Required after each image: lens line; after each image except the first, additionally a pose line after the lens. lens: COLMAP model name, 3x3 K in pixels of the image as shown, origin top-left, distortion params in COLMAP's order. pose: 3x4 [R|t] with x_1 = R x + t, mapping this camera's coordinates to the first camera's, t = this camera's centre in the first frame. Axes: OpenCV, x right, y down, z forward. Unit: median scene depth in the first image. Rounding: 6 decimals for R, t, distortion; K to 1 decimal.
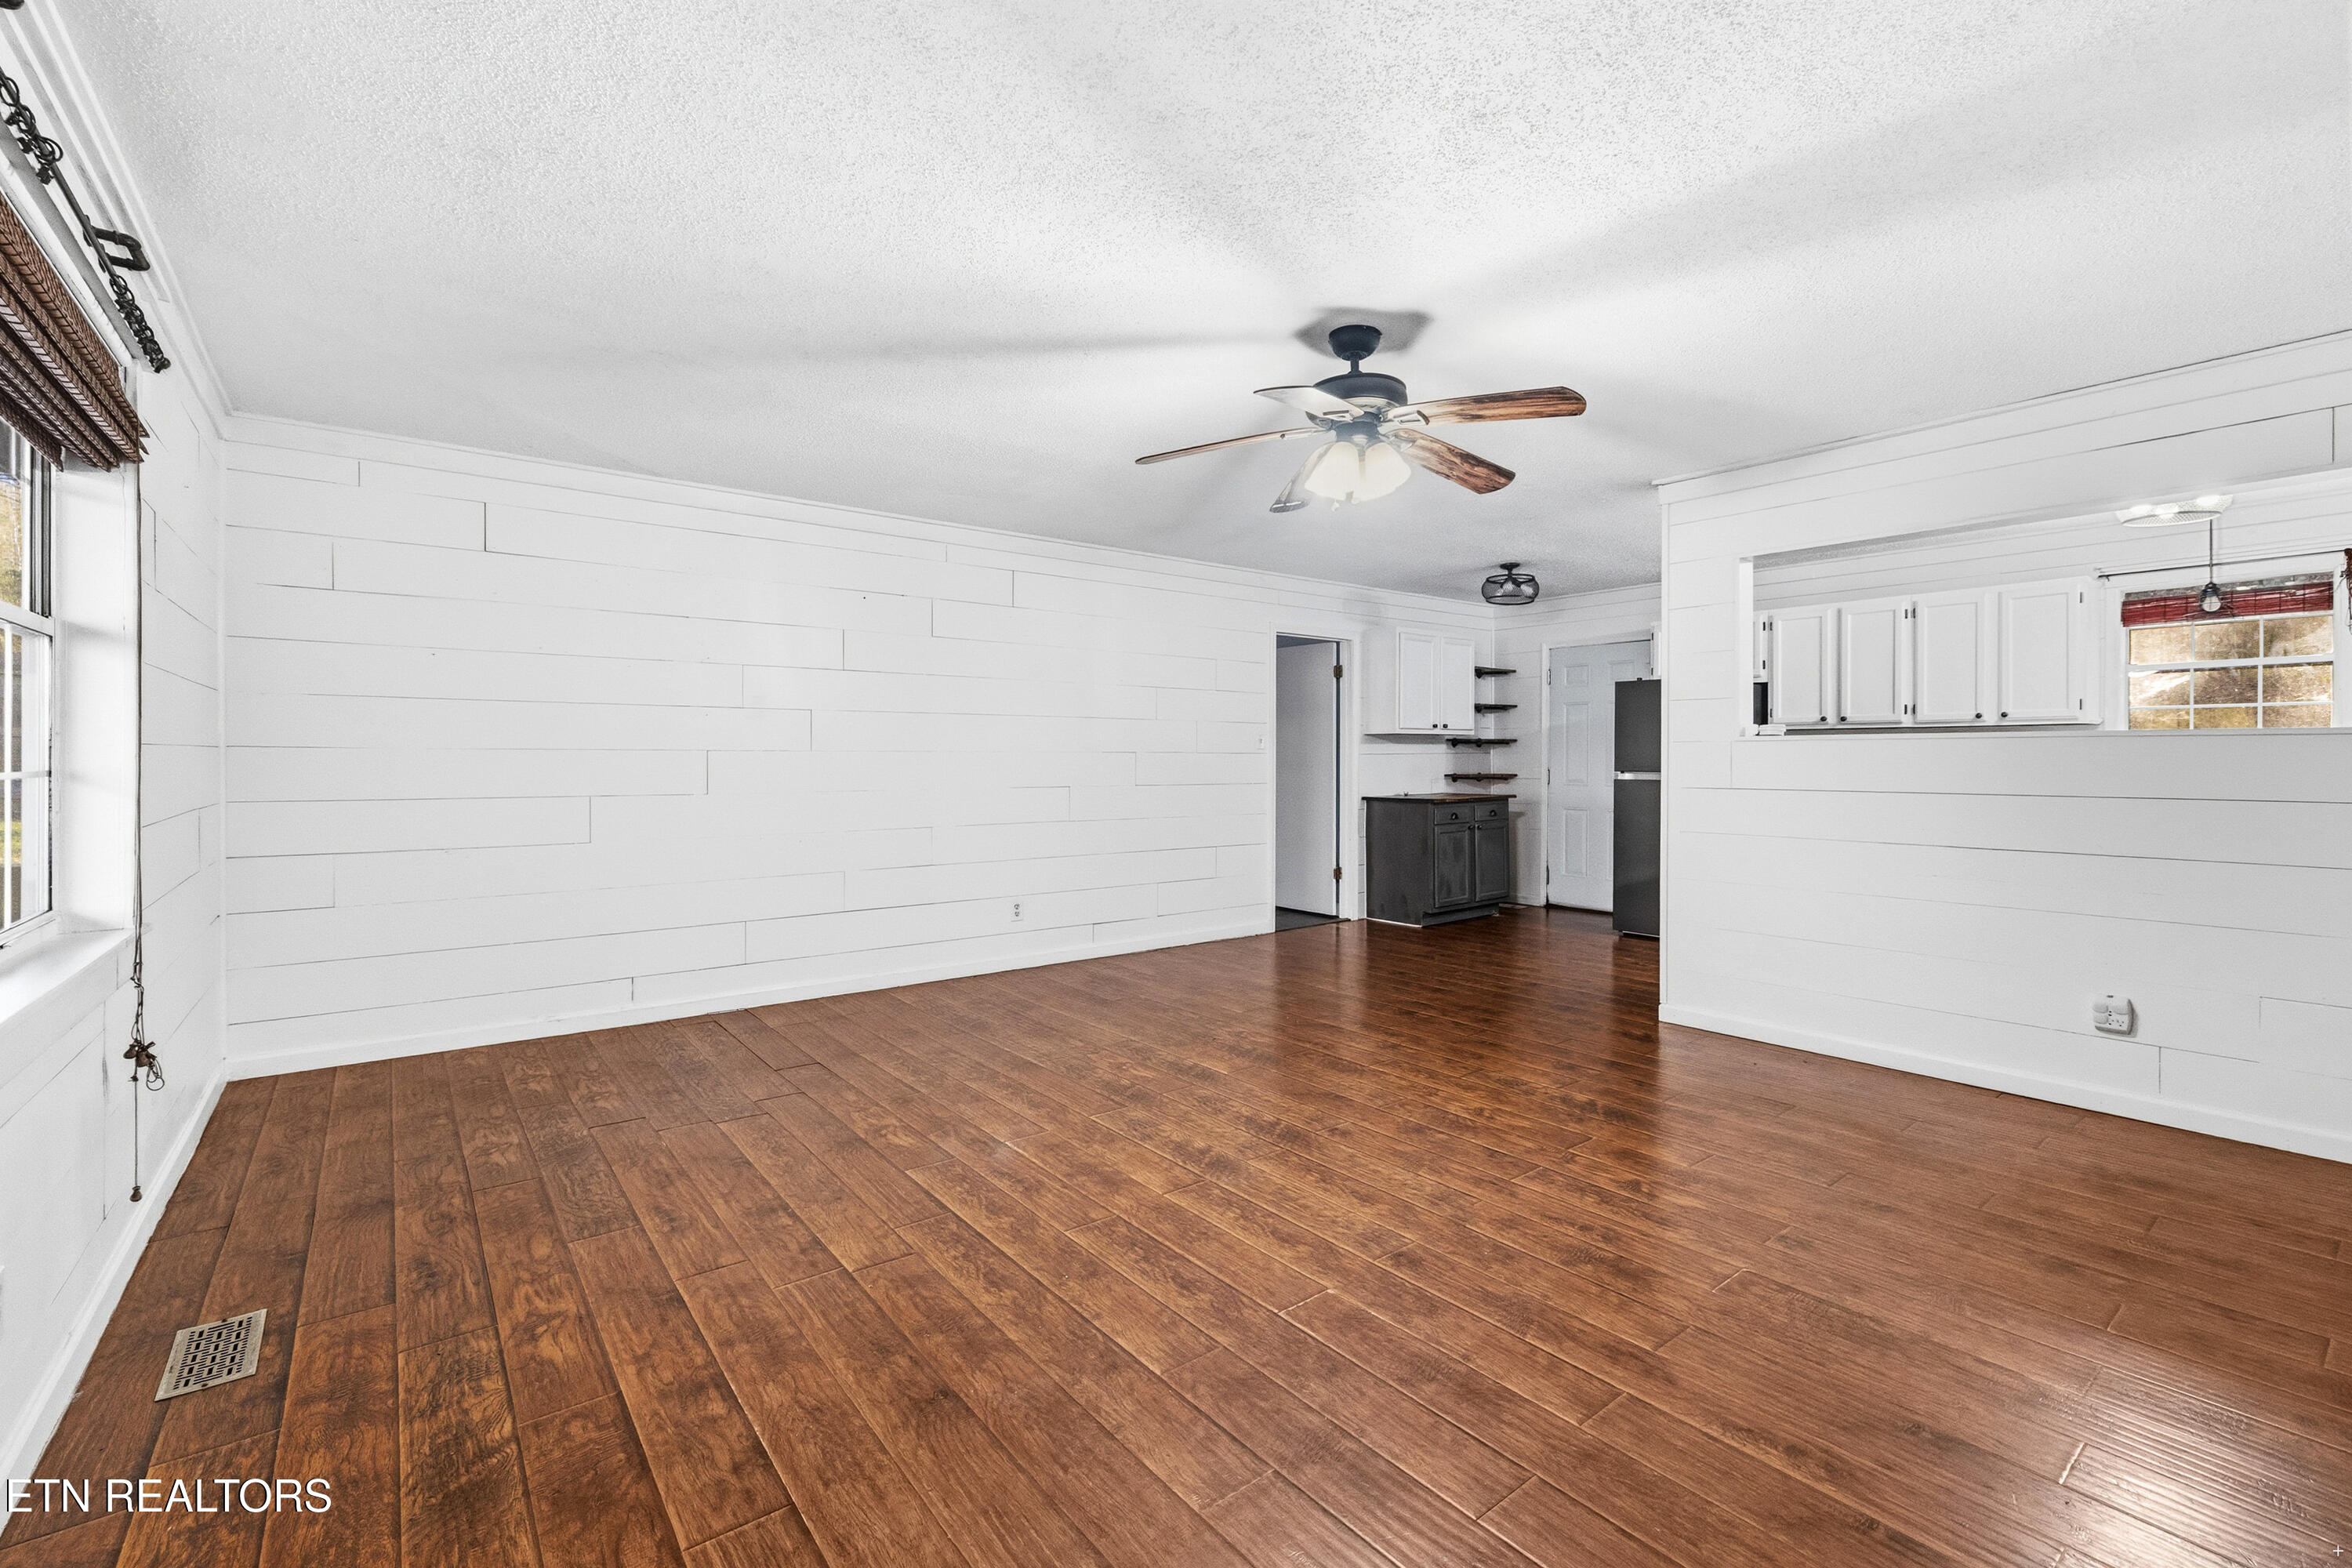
lens RADIAL K [[1024.9, 0, 1171.8], [0, 1024.9, 763.9], [0, 0, 1]] dist [-0.001298, 0.000105]
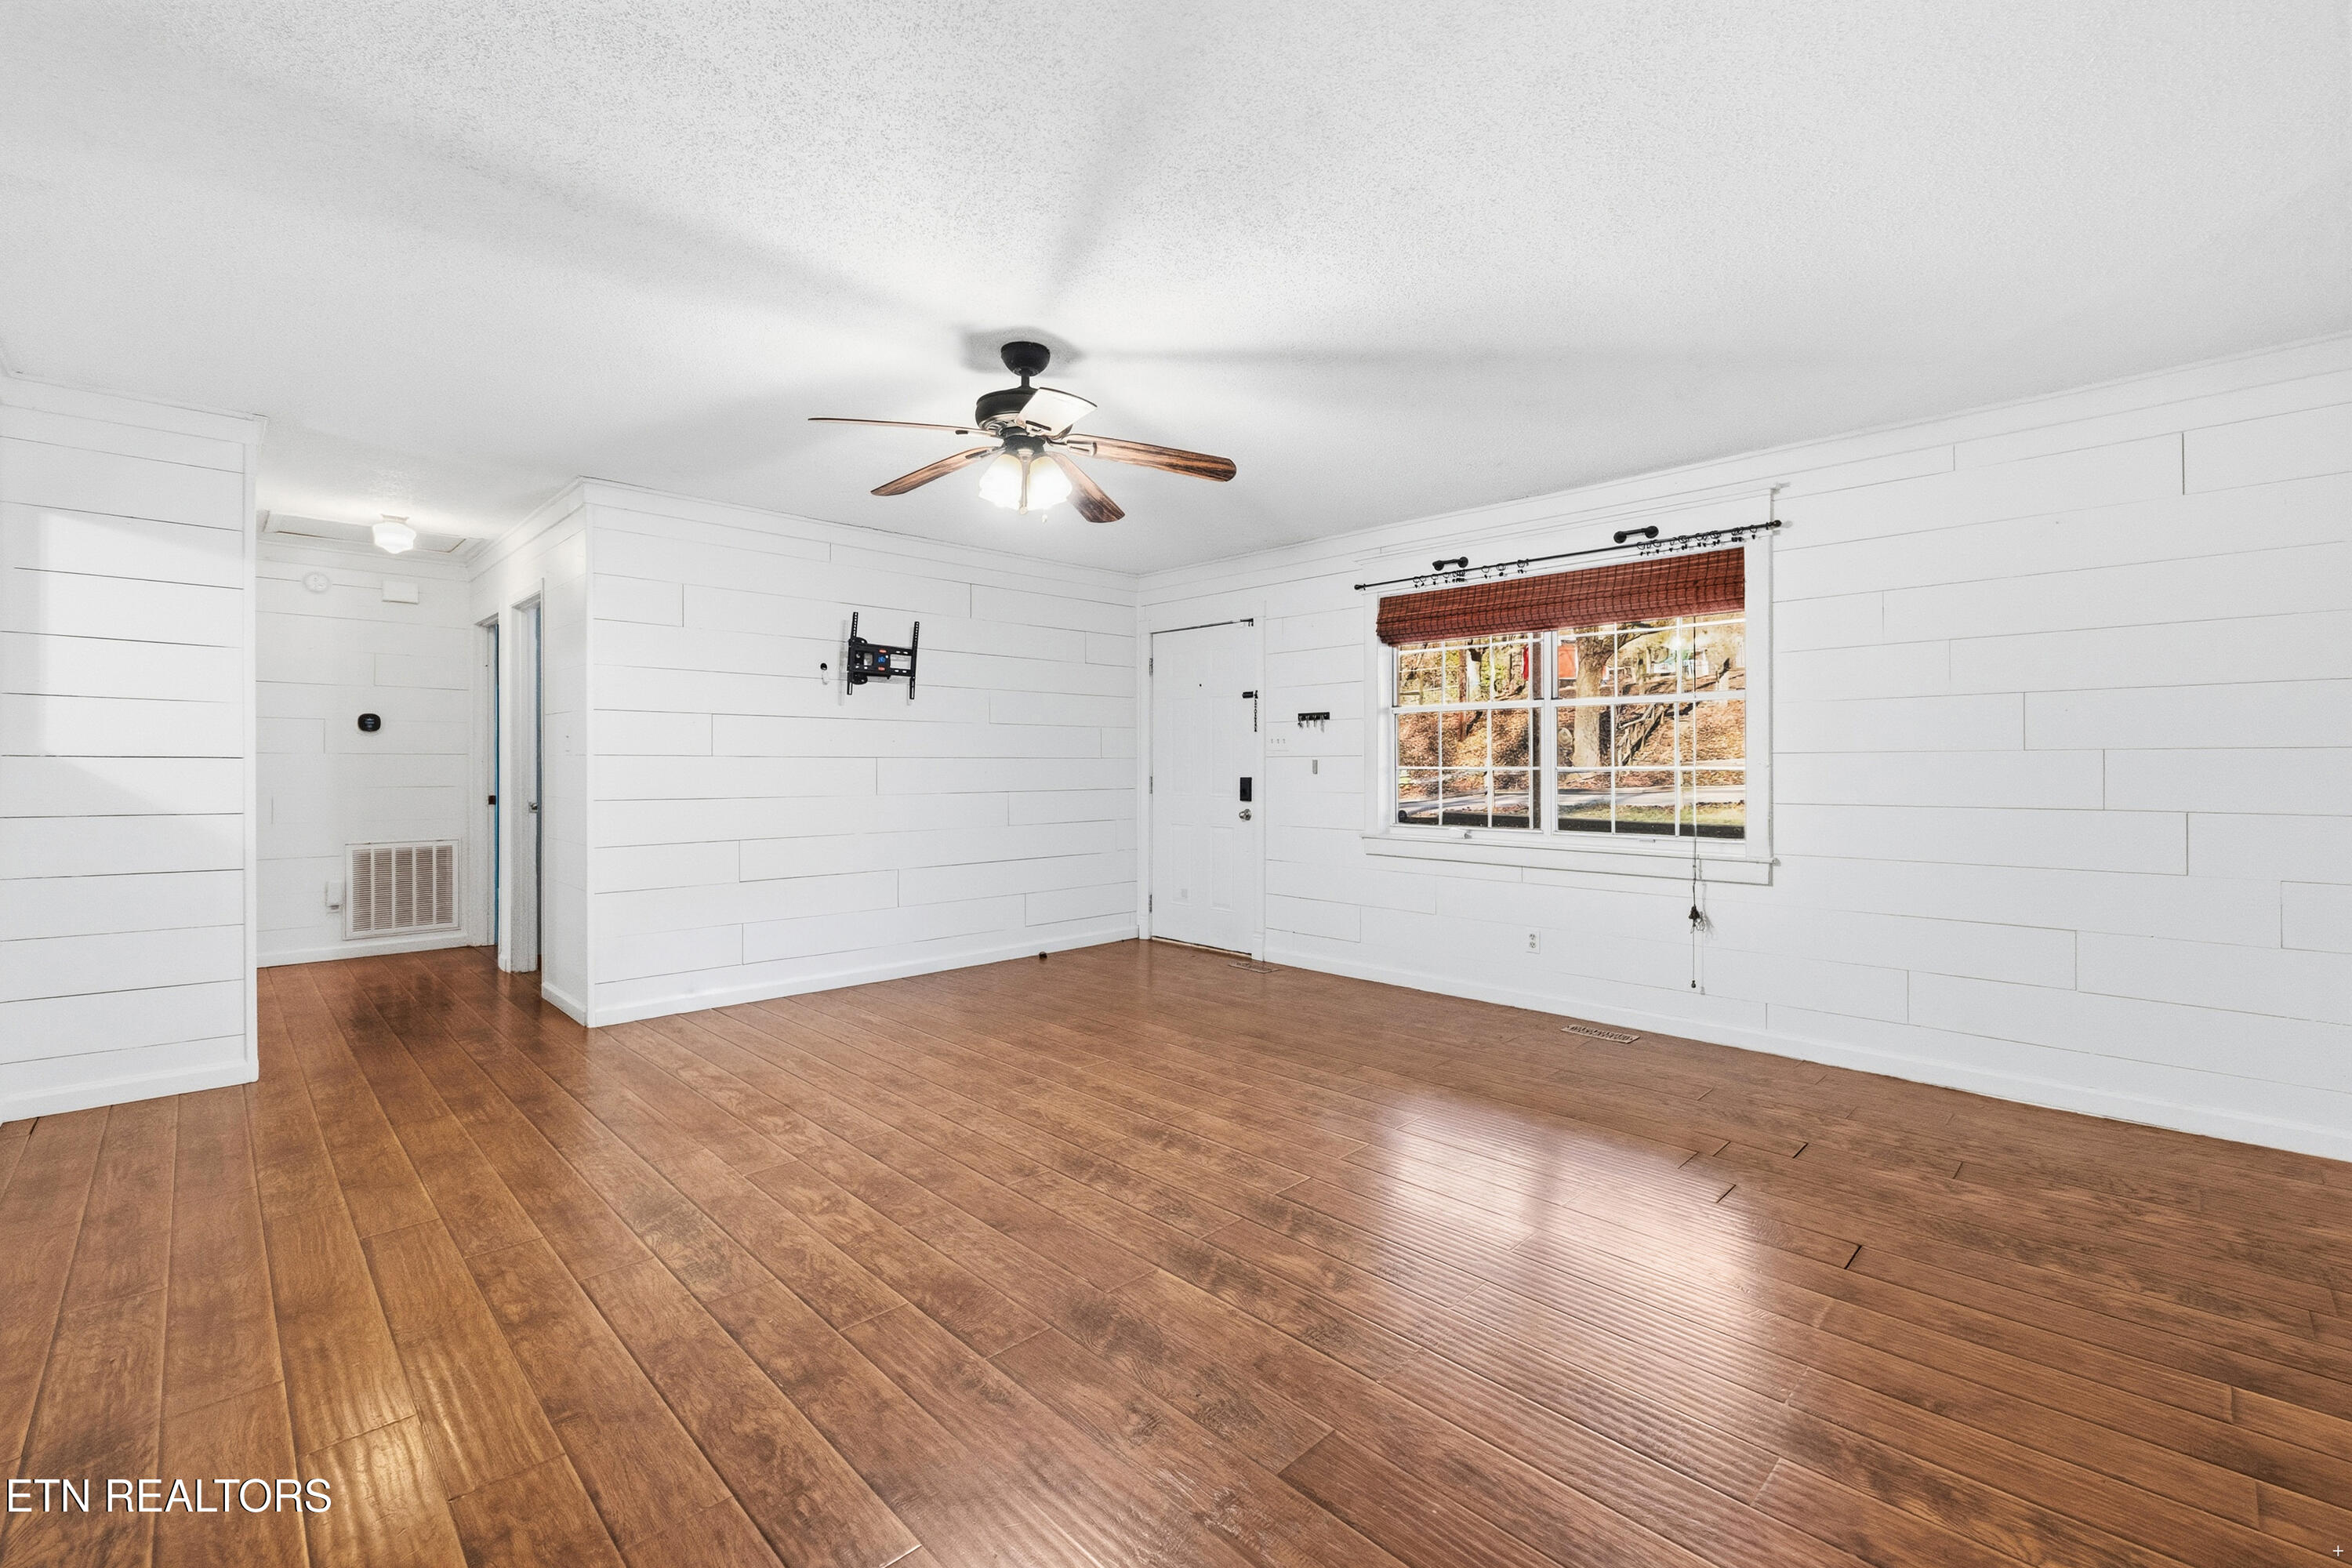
lens RADIAL K [[1024.9, 0, 1171.8], [0, 1024.9, 763.9], [0, 0, 1]] dist [-0.001298, 0.000105]
pose [[-0.993676, -0.003339, -0.112236, 0.141511], [-0.003542, 0.999992, 0.001613, -0.001751], [0.112230, 0.002000, -0.993680, 1.972836]]
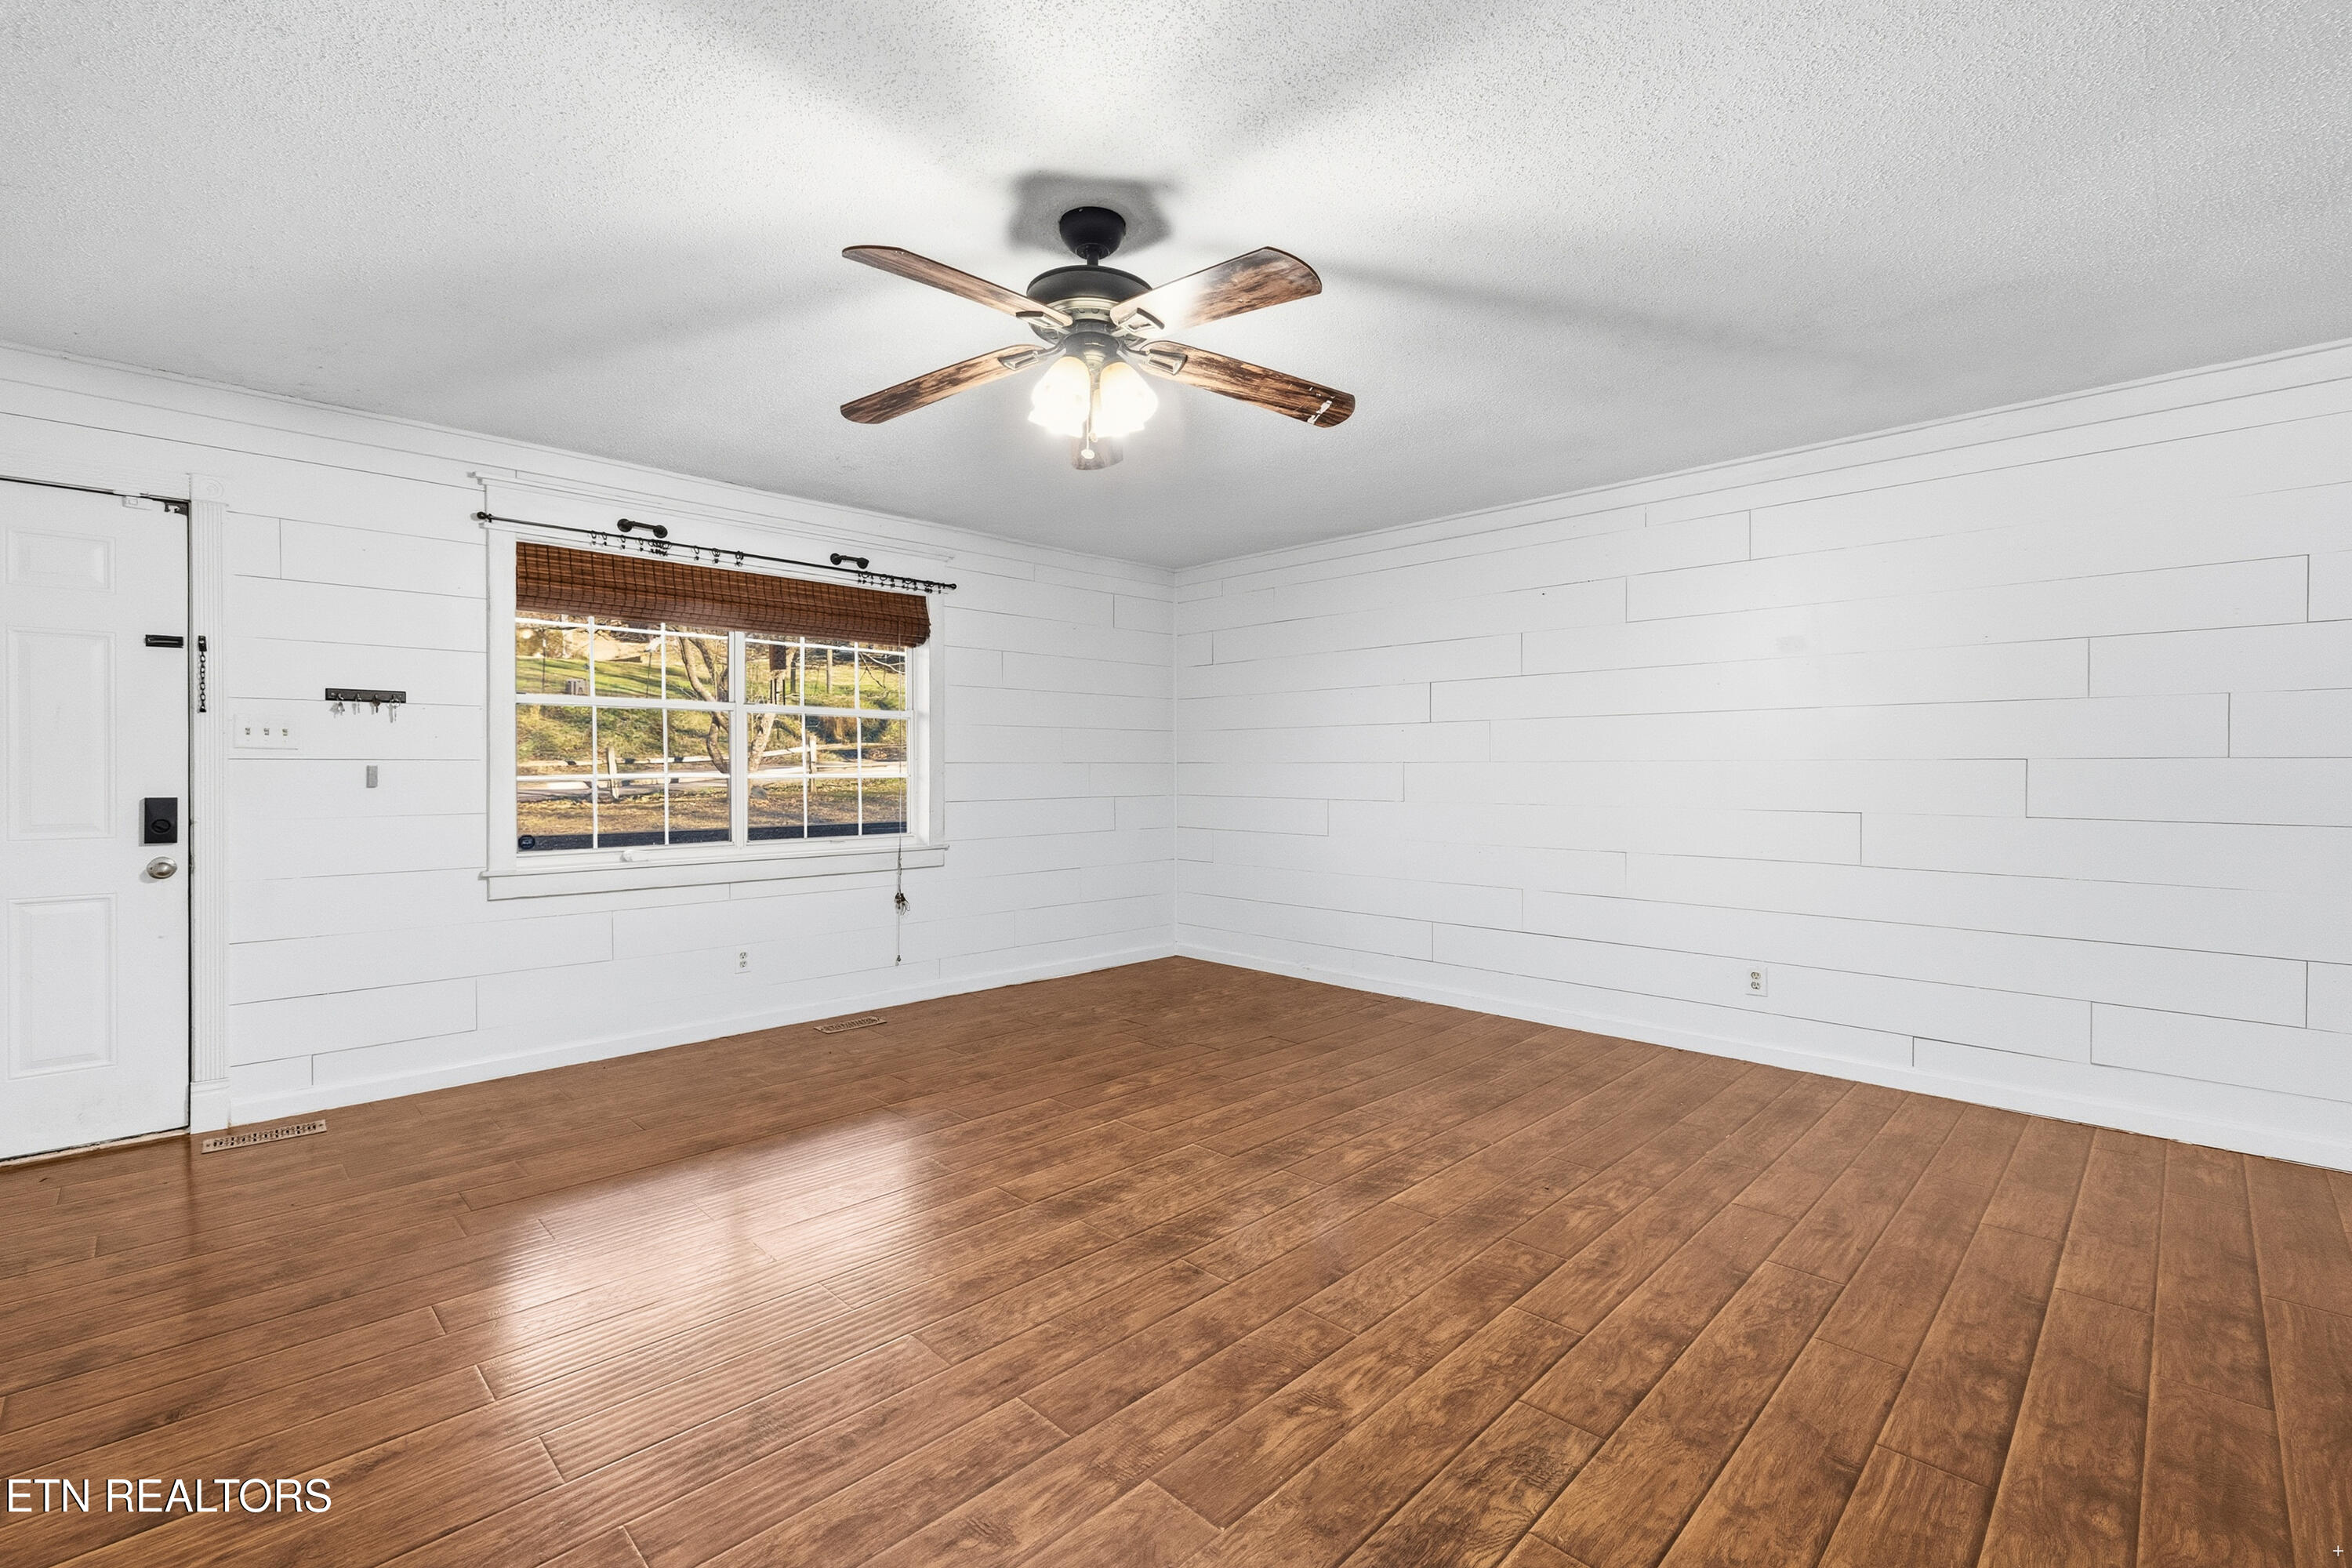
lens RADIAL K [[993.5, 0, 1176.0], [0, 993.5, 784.0], [0, 0, 1]] dist [-0.000710, 0.000223]
pose [[0.127121, 0.013994, -0.991788, 0.899663], [-0.004789, 0.999897, 0.013494, -0.005980], [0.991876, 0.003034, 0.127175, 0.929235]]
